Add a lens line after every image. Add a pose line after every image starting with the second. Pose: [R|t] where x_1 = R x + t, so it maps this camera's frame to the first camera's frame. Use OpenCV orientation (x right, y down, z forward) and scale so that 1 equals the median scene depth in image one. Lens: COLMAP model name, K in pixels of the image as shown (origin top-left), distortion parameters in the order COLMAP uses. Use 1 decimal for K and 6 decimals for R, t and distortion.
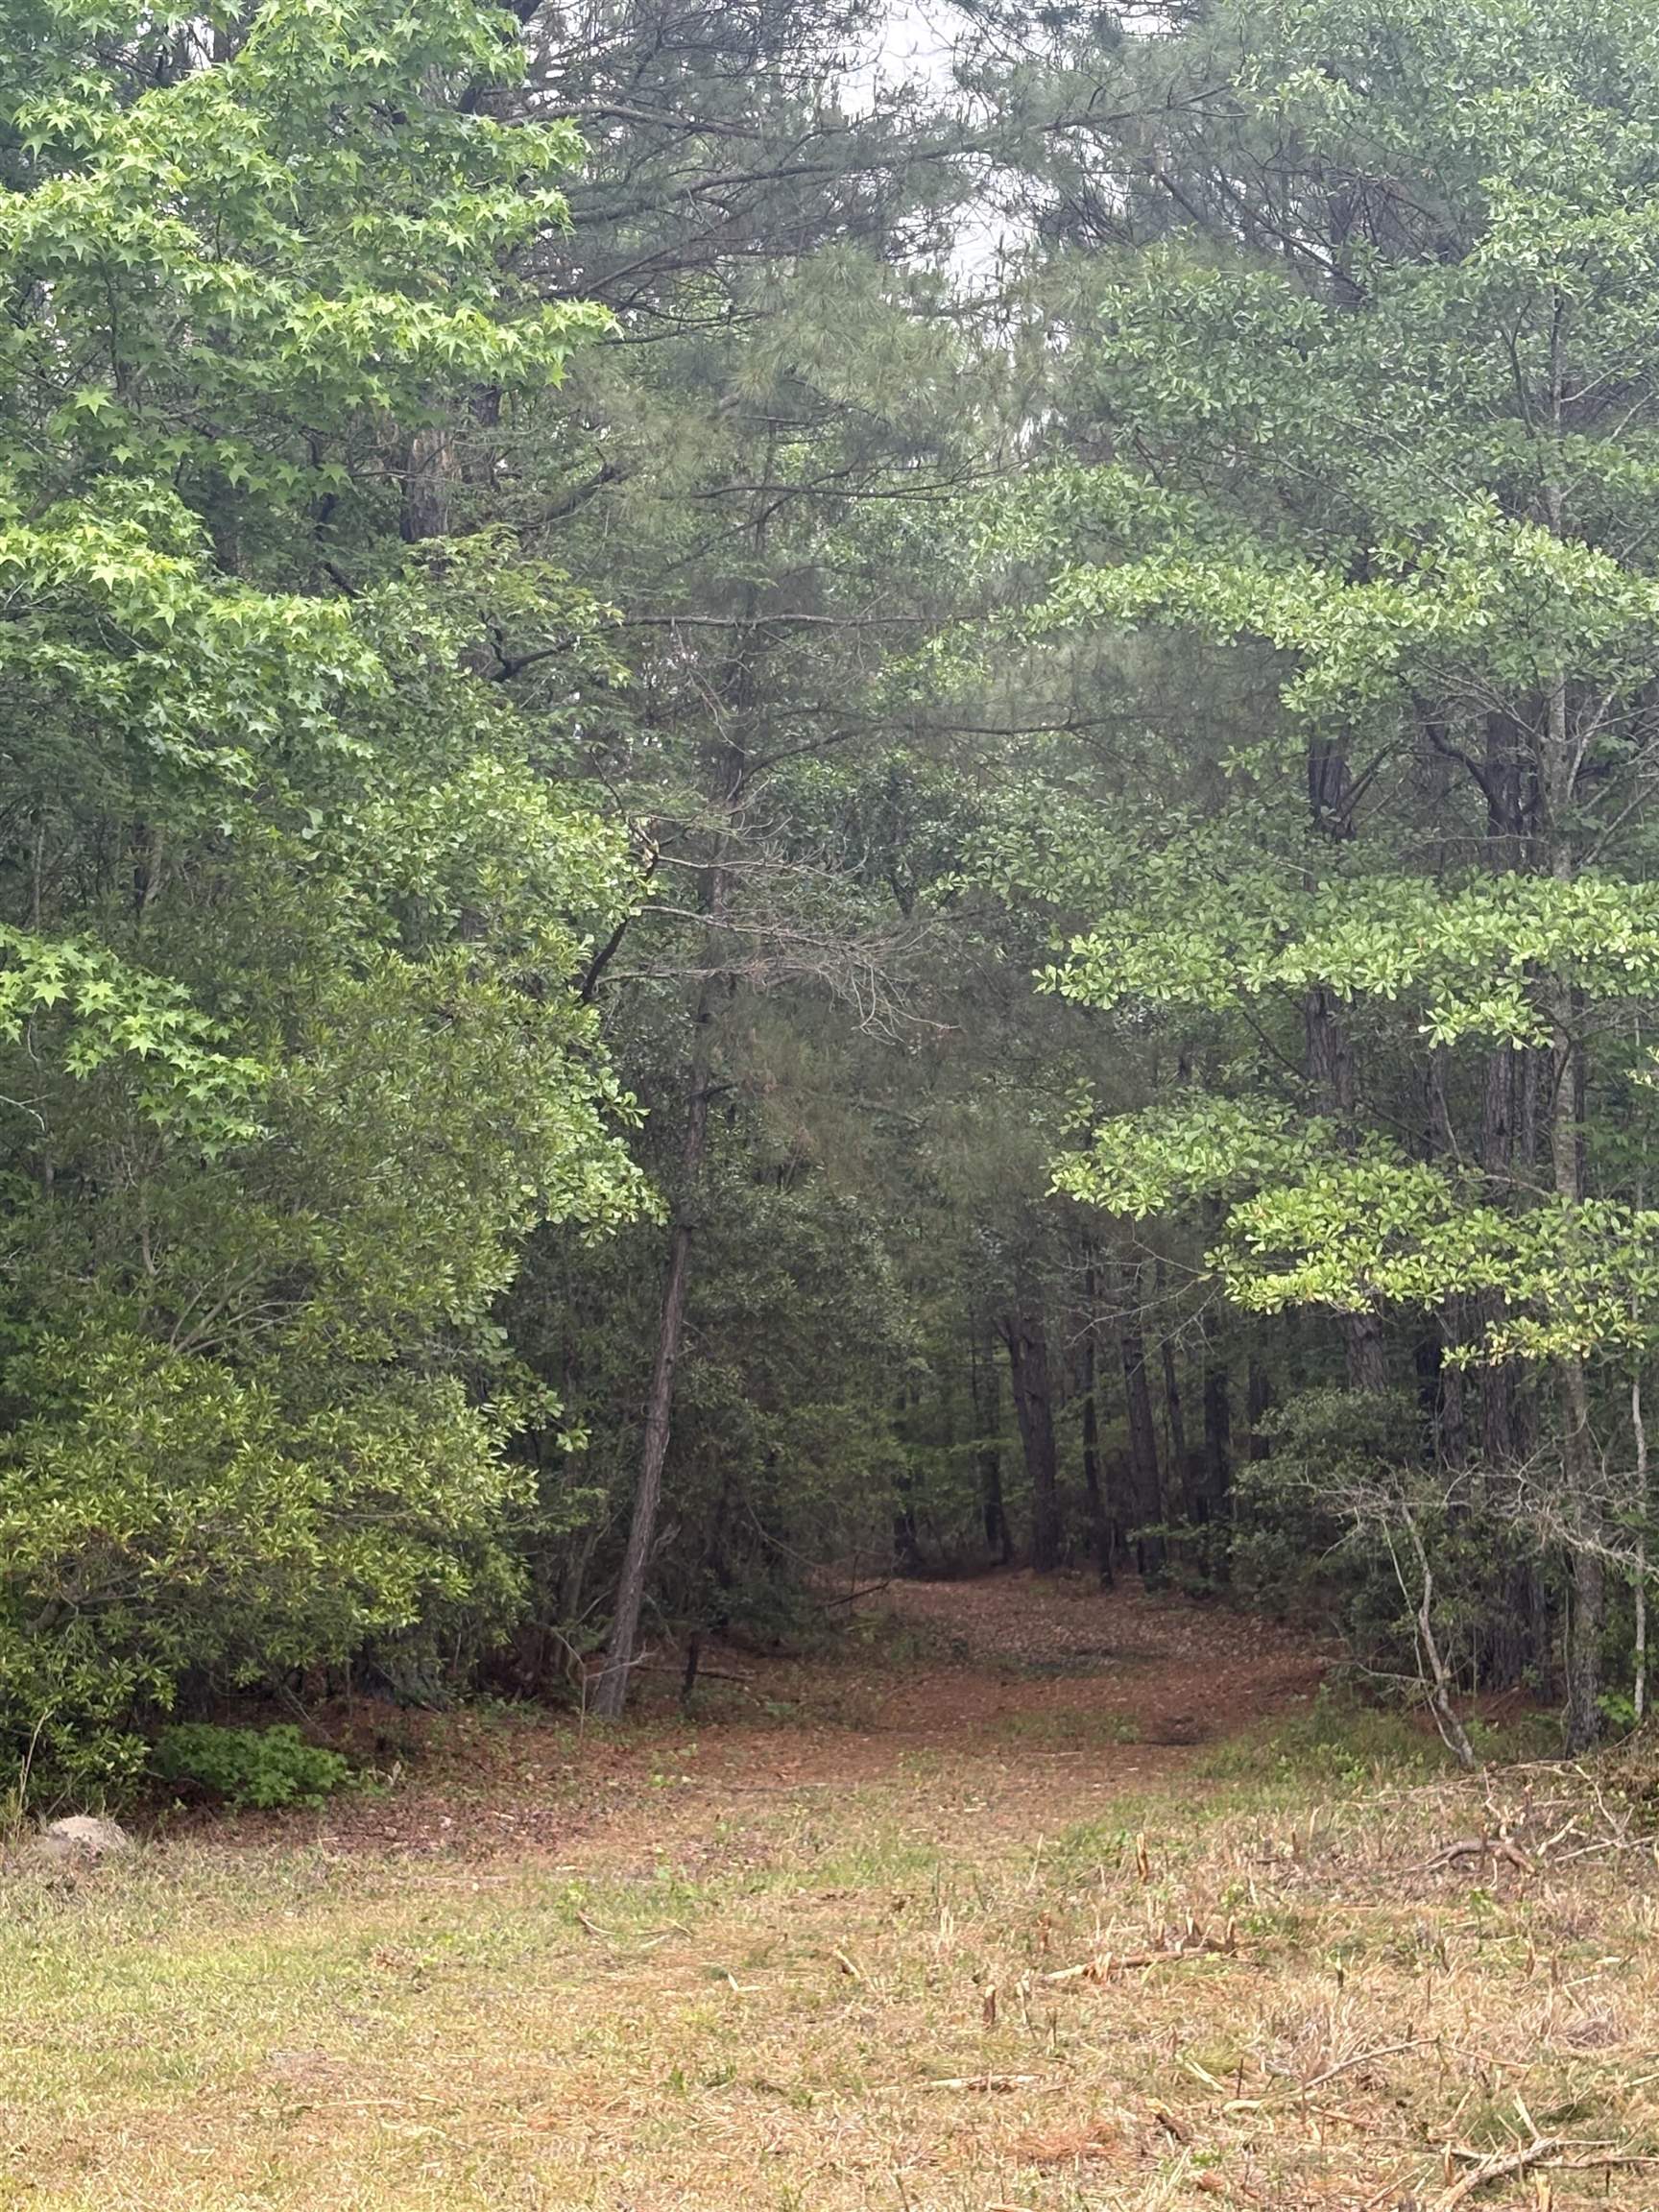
lens RADIAL K [[4153.9, 0, 829.1], [0, 4153.9, 1105.3], [0, 0, 1]] dist [0.031985, 0.000000]
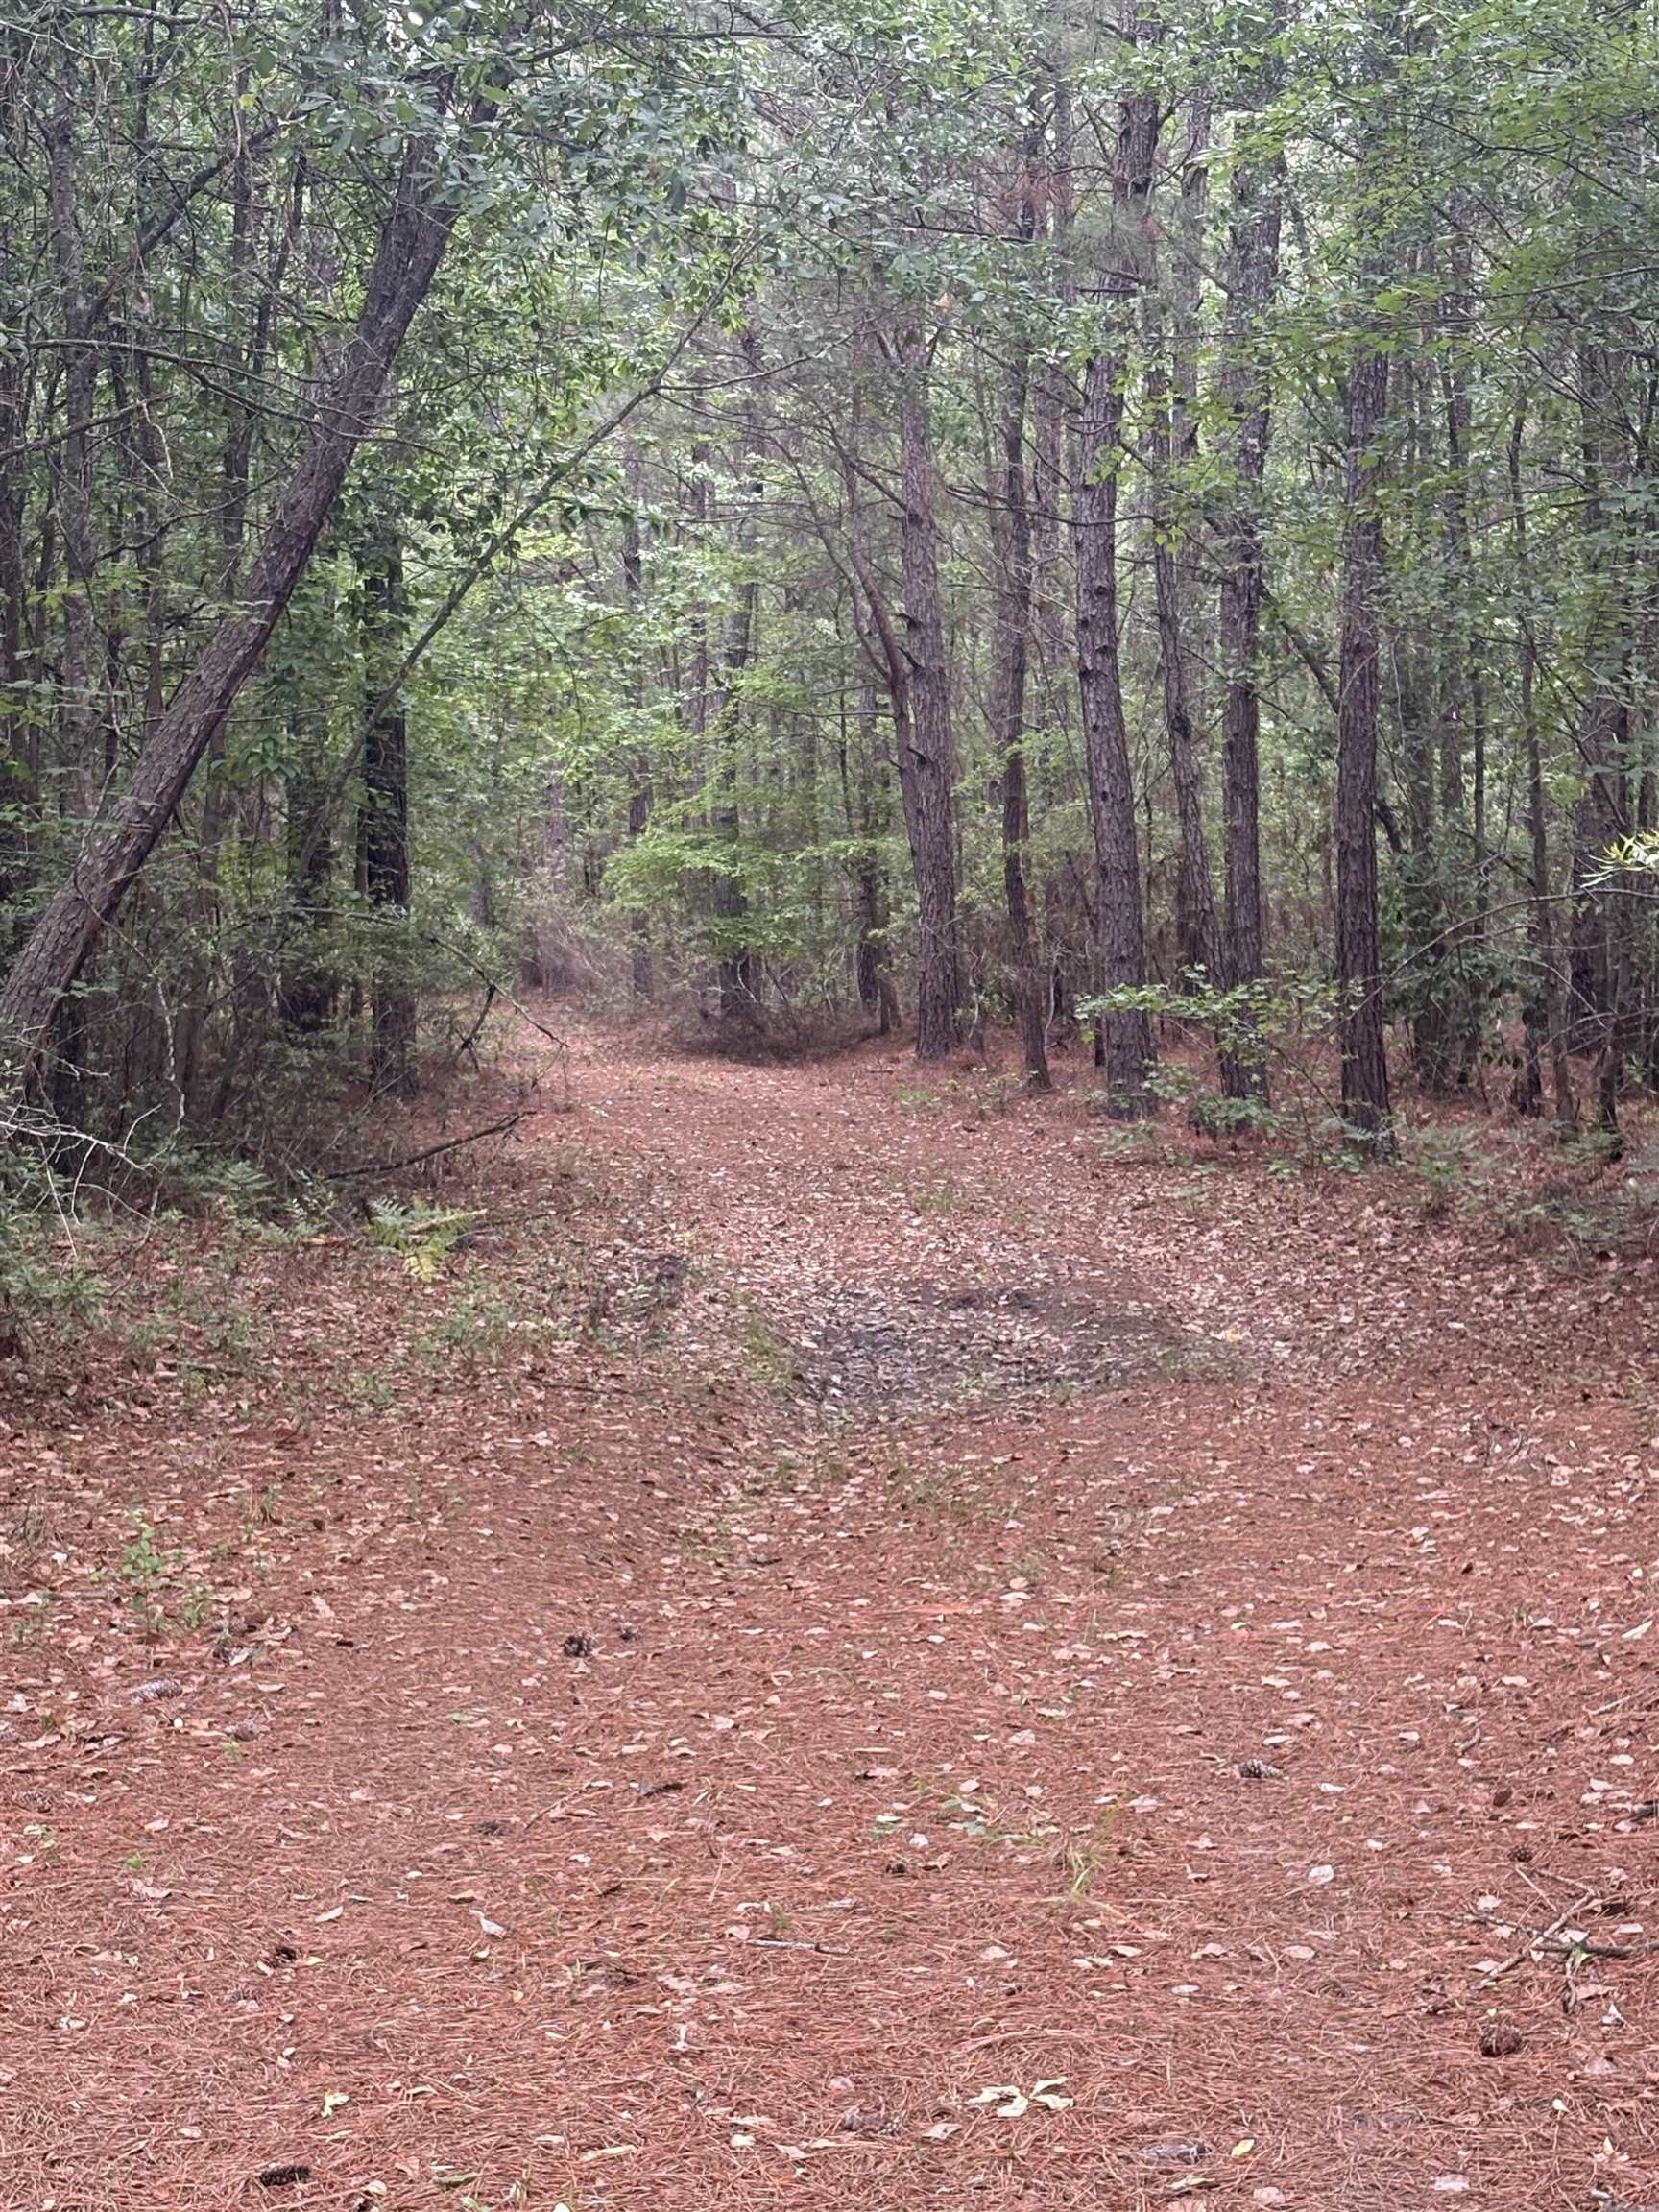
lens RADIAL K [[4153.9, 0, 829.2], [0, 4153.9, 1104.6], [0, 0, 1]] dist [0.031985, 0.000000]
pose [[0.999786, 0.015468, 0.013727, 0.029647], [-0.017164, 0.990895, 0.133541, 0.041290], [-0.011537, -0.133748, 0.990948, 0.422389]]
